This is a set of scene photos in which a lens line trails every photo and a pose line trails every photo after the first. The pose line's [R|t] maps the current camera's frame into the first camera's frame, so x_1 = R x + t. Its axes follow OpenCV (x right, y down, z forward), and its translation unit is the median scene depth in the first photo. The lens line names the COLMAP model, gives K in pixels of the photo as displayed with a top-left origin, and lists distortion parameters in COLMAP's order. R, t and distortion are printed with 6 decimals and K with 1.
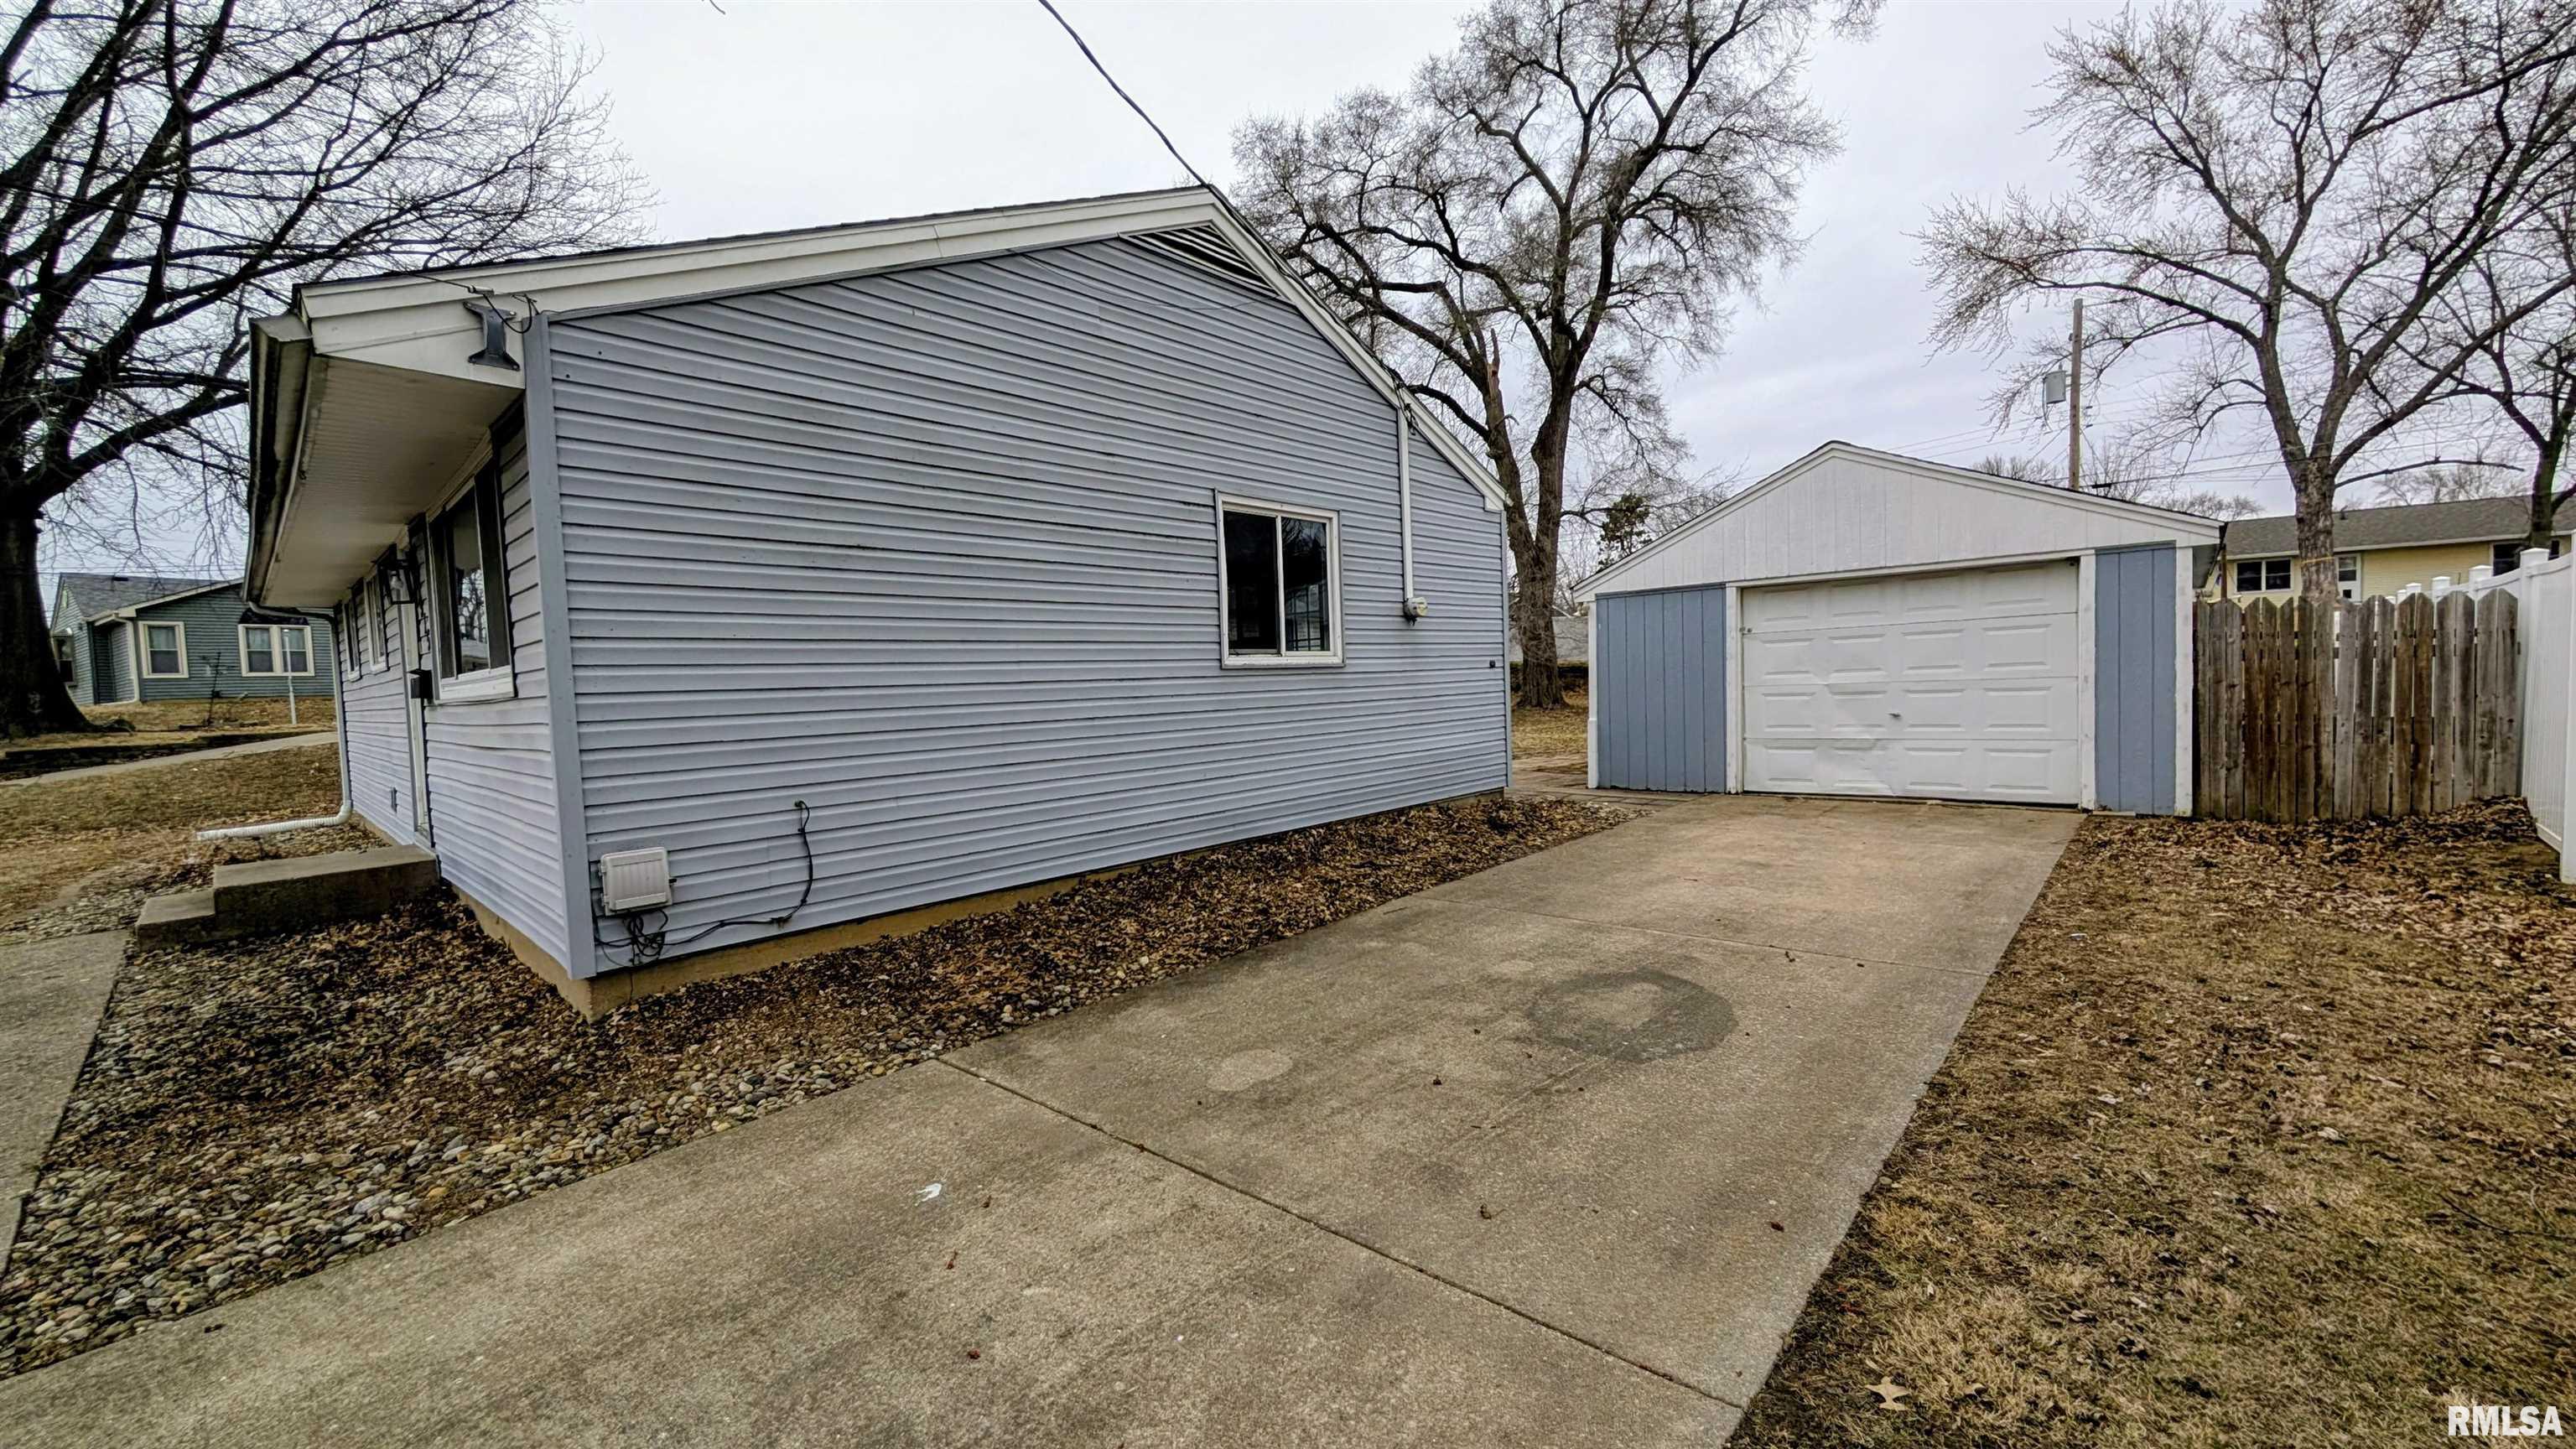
lens RADIAL K [[976.5, 0, 1293.0], [0, 976.5, 727.2], [0, 0, 1]] dist [-0.001517, 0.001024]
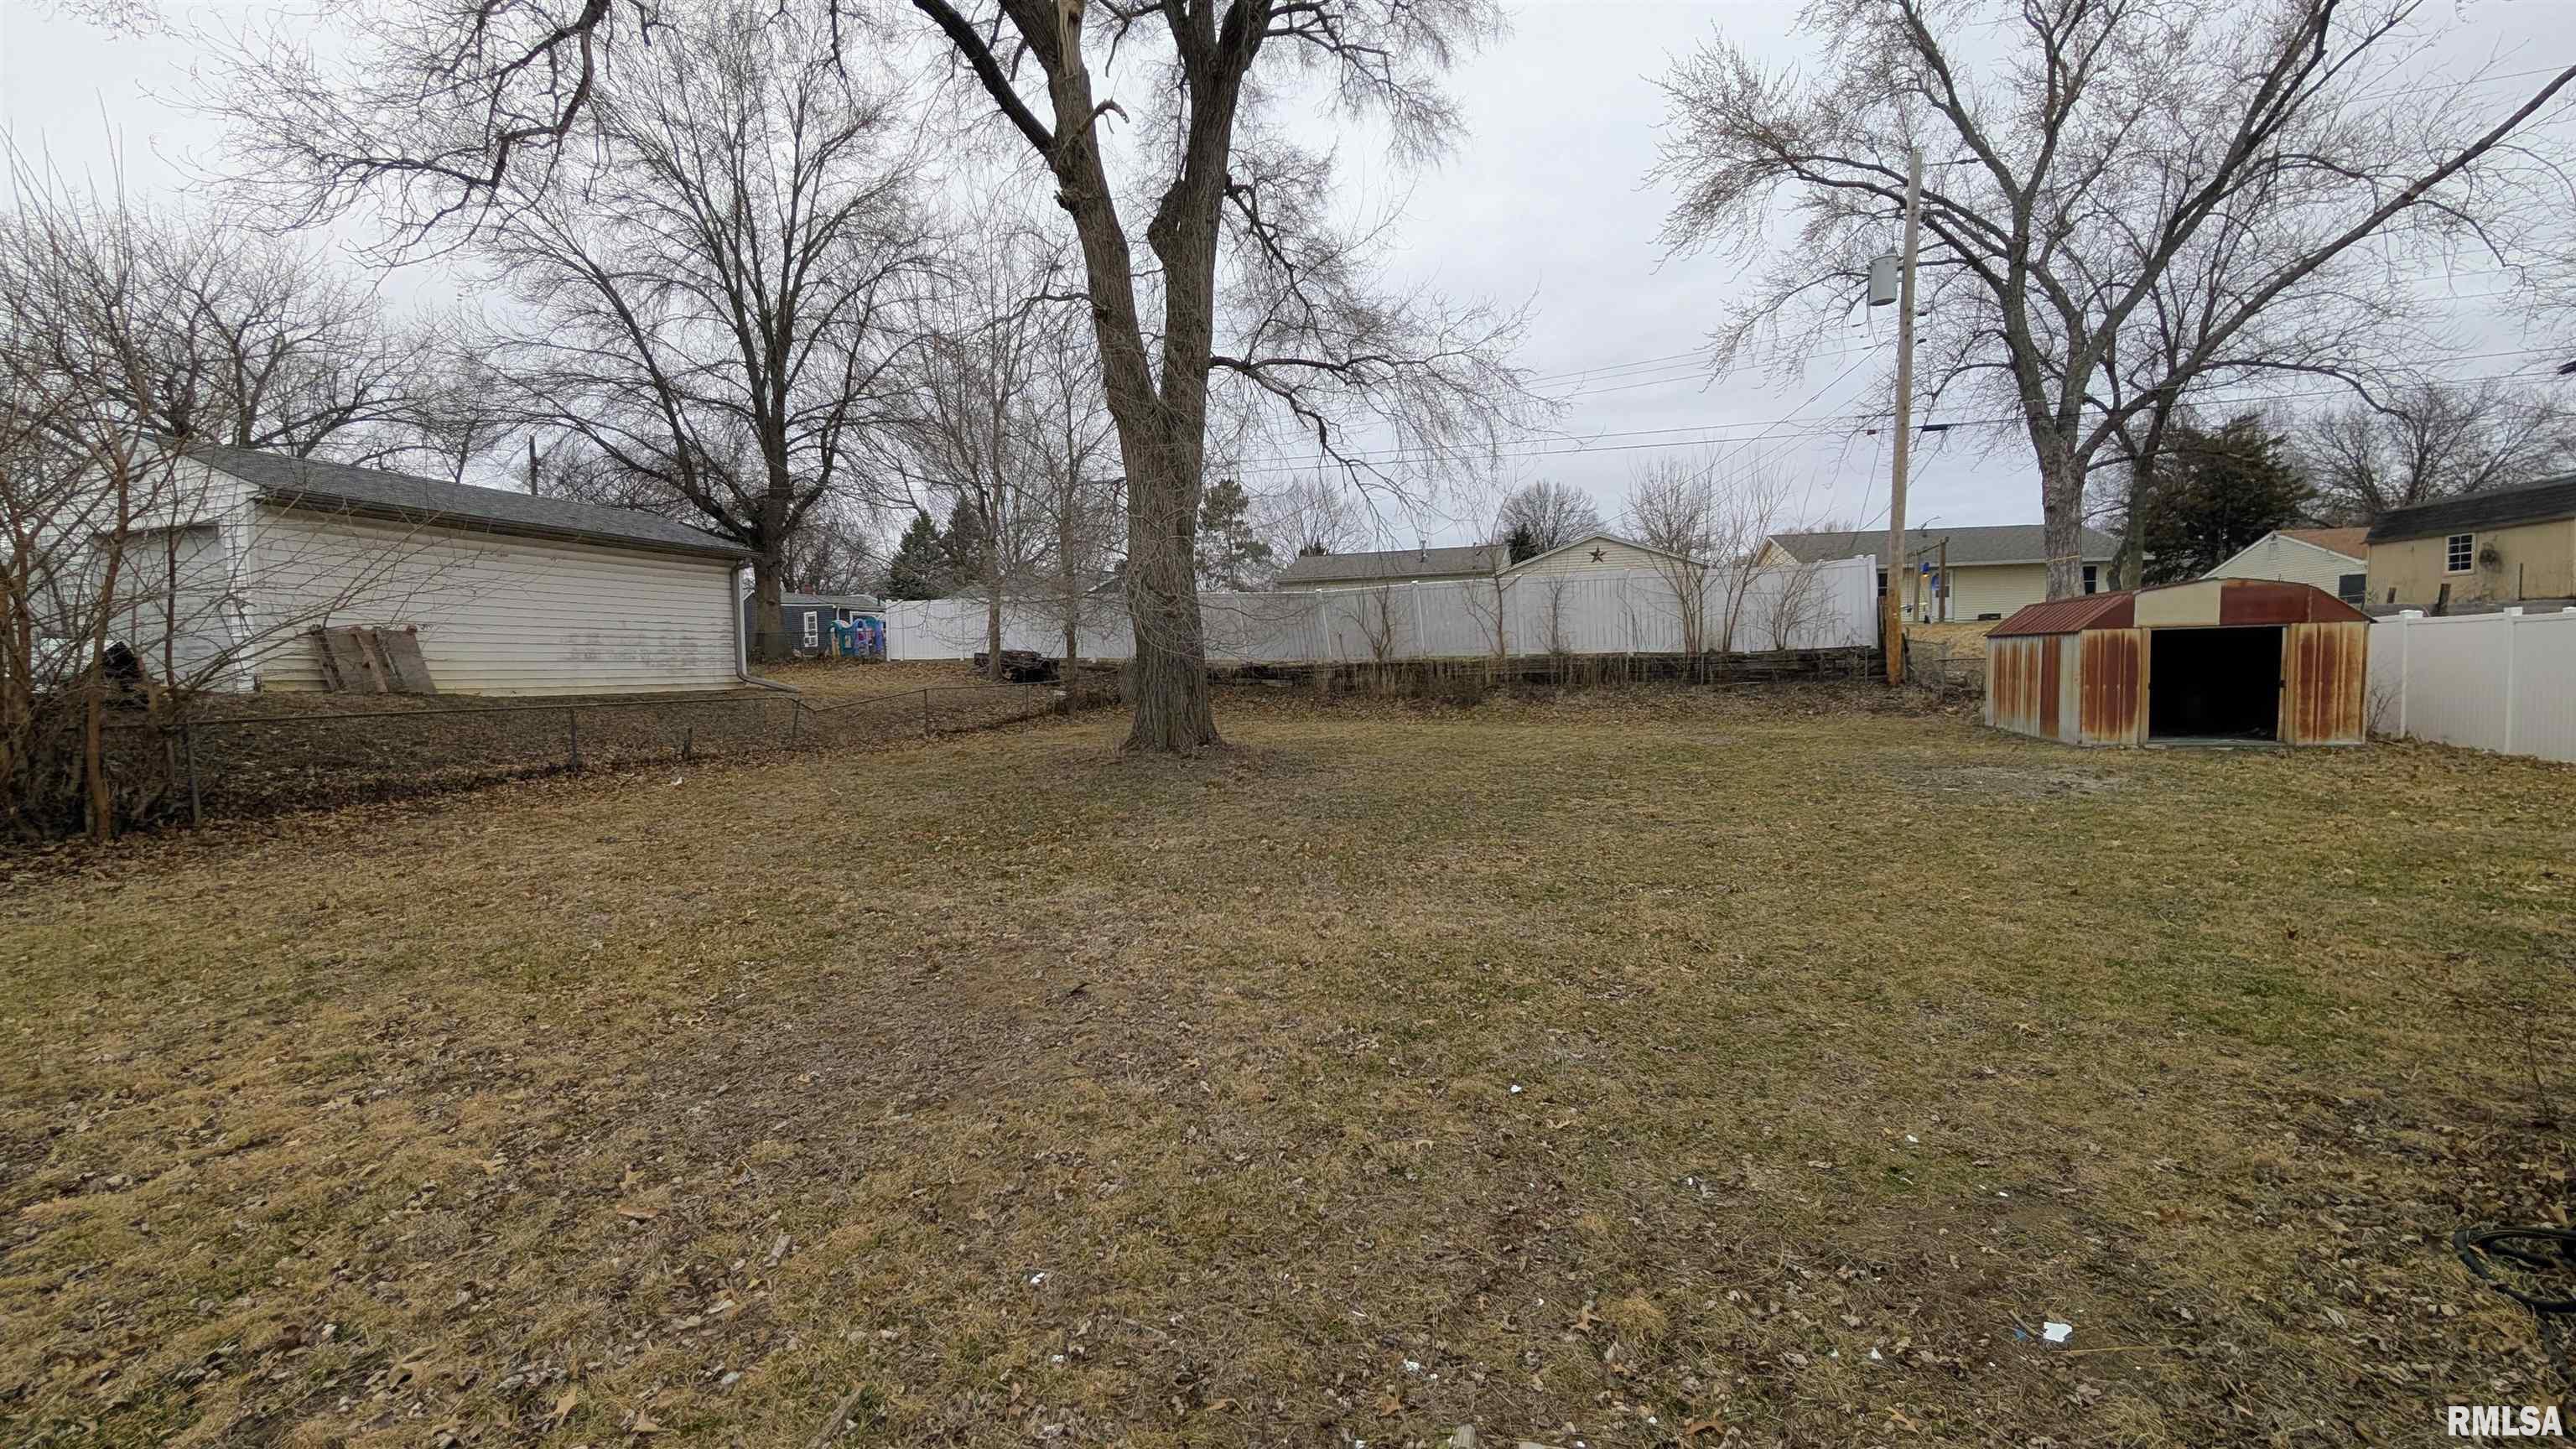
lens RADIAL K [[976.5, 0, 1293.0], [0, 976.5, 727.2], [0, 0, 1]] dist [-0.001517, 0.001024]
pose [[0.930327, -0.008321, 0.366637, 0.137500], [-0.001340, 0.999659, 0.026088, -0.045200], [-0.366729, -0.024761, 0.929998, 0.548060]]
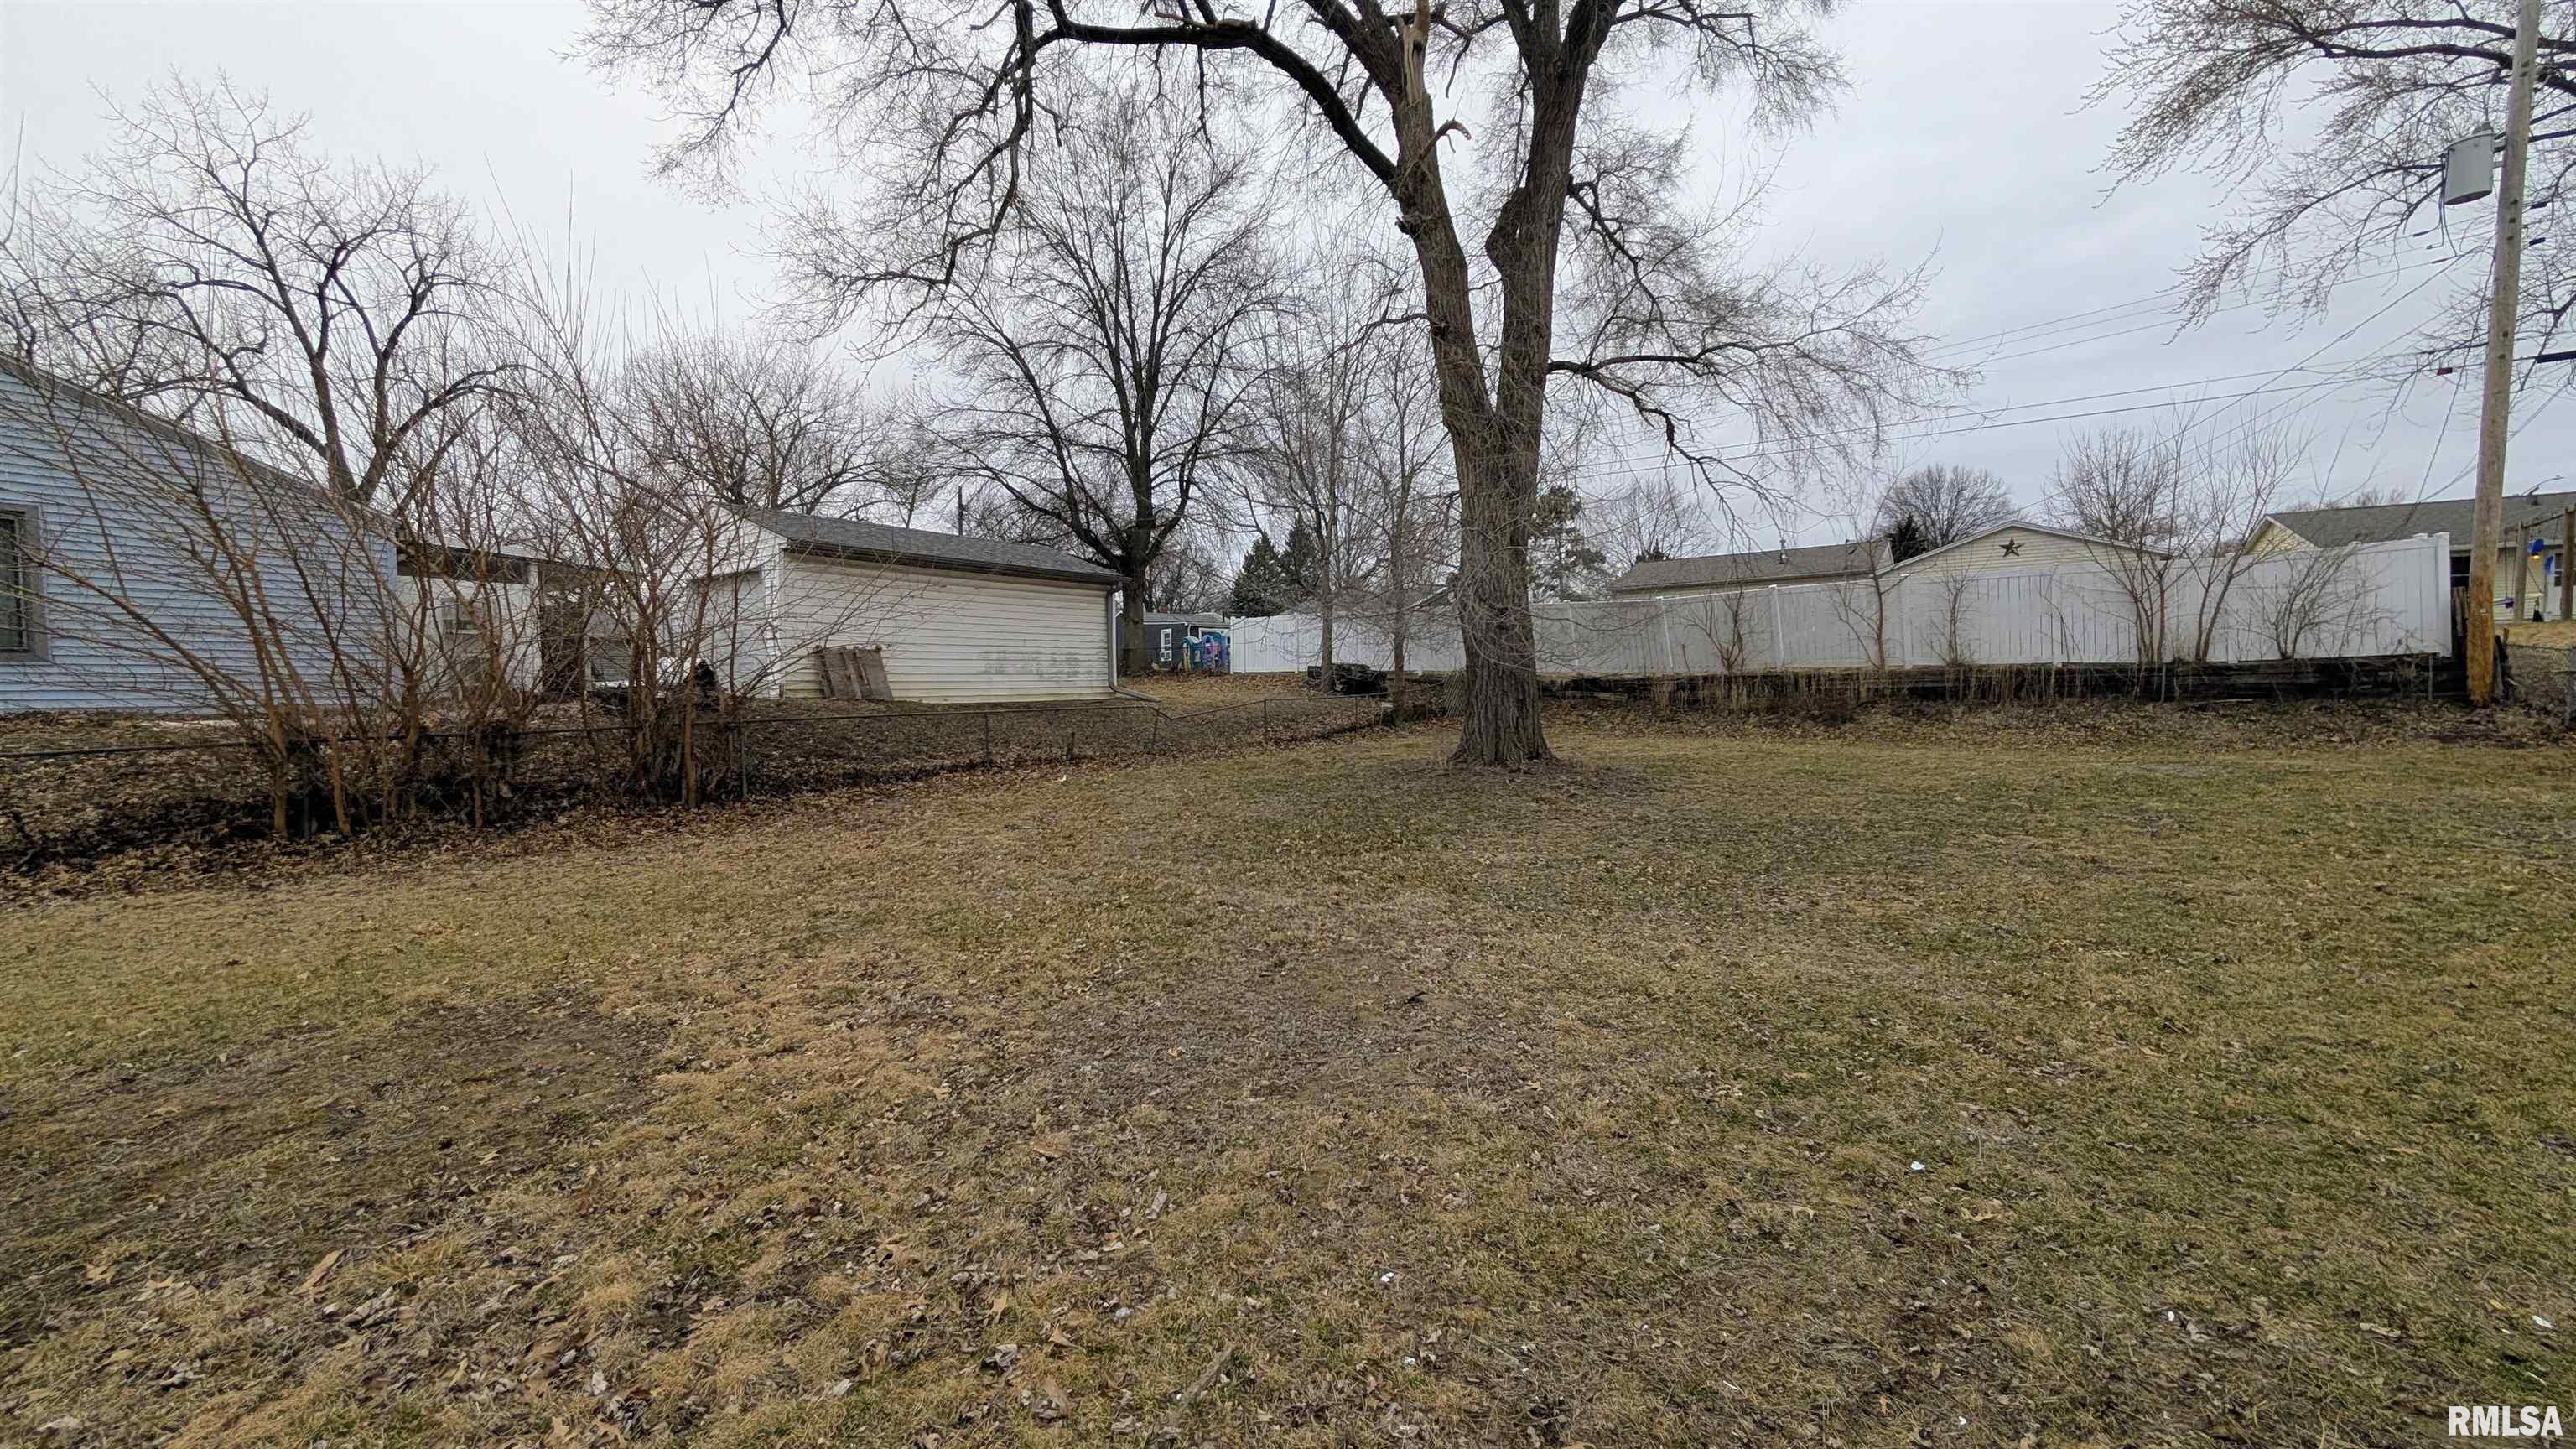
lens RADIAL K [[976.5, 0, 1293.0], [0, 976.5, 727.2], [0, 0, 1]] dist [-0.001517, 0.001024]
pose [[0.998811, 0.013129, 0.046956, 0.134653], [-0.013895, 0.999775, 0.016015, -0.045269], [-0.046735, -0.016648, 0.998769, 0.548325]]
